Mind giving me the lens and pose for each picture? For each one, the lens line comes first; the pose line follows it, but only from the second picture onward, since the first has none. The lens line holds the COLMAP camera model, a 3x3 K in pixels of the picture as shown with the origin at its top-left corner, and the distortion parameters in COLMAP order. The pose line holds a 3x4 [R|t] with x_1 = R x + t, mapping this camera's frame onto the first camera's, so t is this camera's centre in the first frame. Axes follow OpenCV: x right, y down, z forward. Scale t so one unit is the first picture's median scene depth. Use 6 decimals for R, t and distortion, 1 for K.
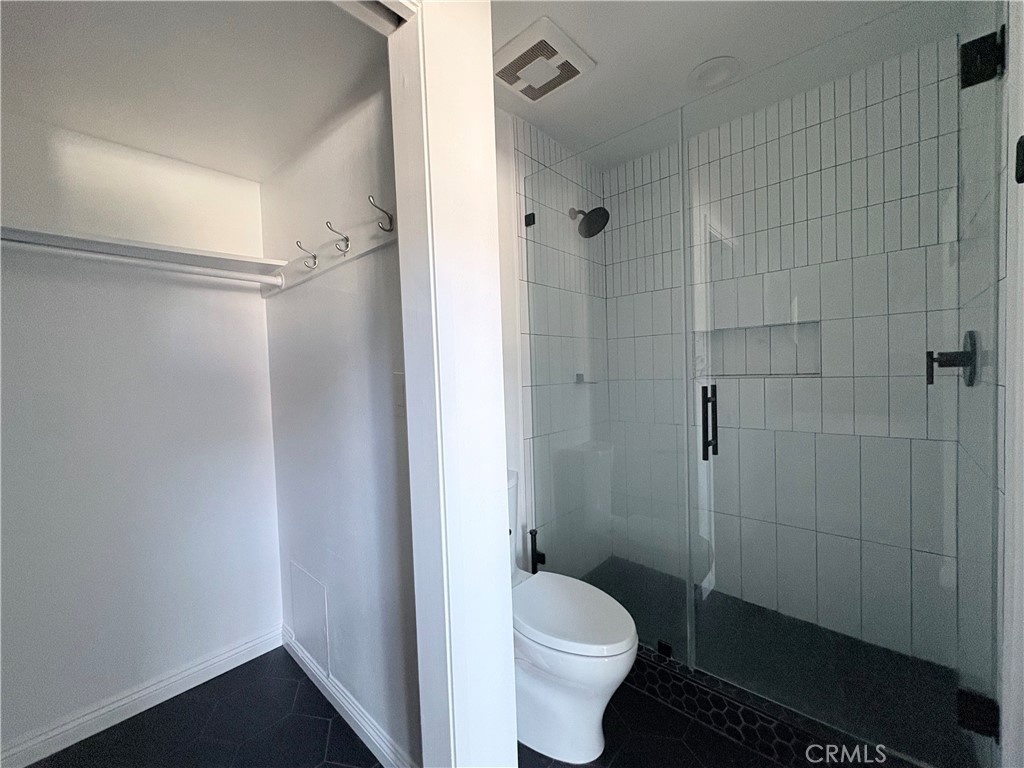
lens RADIAL K [[408.8, 0, 513.1], [0, 408.8, 382.9], [0, 0, 1]] dist [-0.000459, -0.000032]
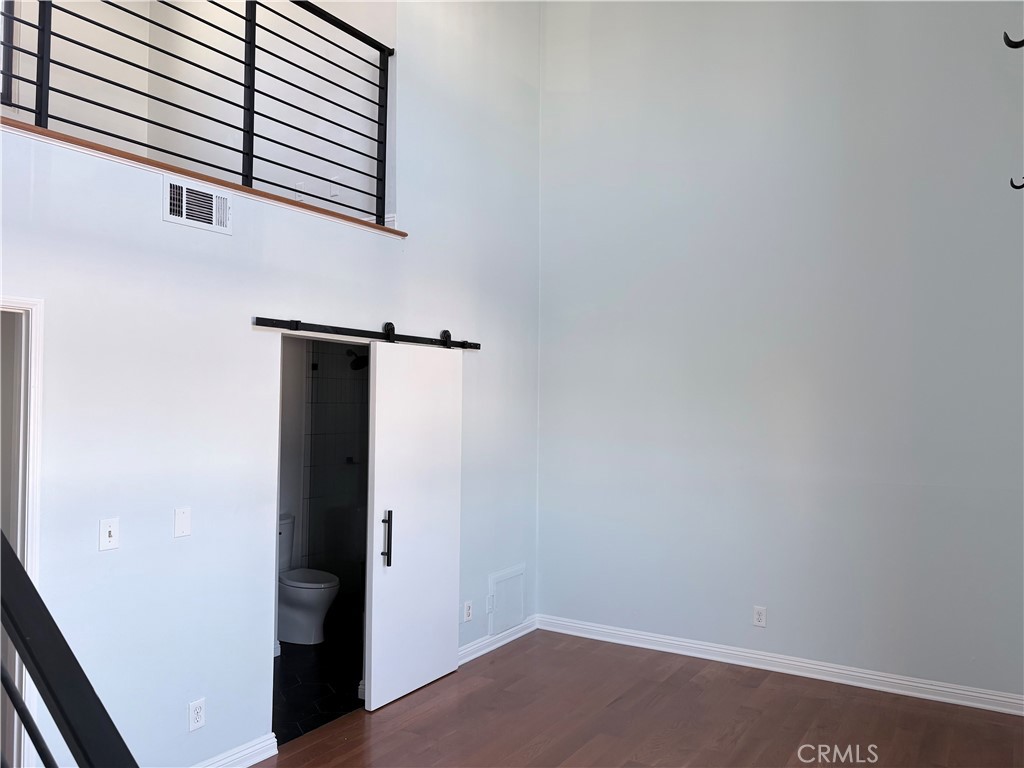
lens RADIAL K [[771.7, 0, 516.9], [0, 771.7, 393.4], [0, 0, 1]] dist [0.040976, -0.048200]
pose [[0.984154, 0.057003, 0.167903, 0.327759], [-0.050230, 0.997754, -0.044313, -0.191258], [-0.170052, 0.035177, 0.984807, -2.244370]]
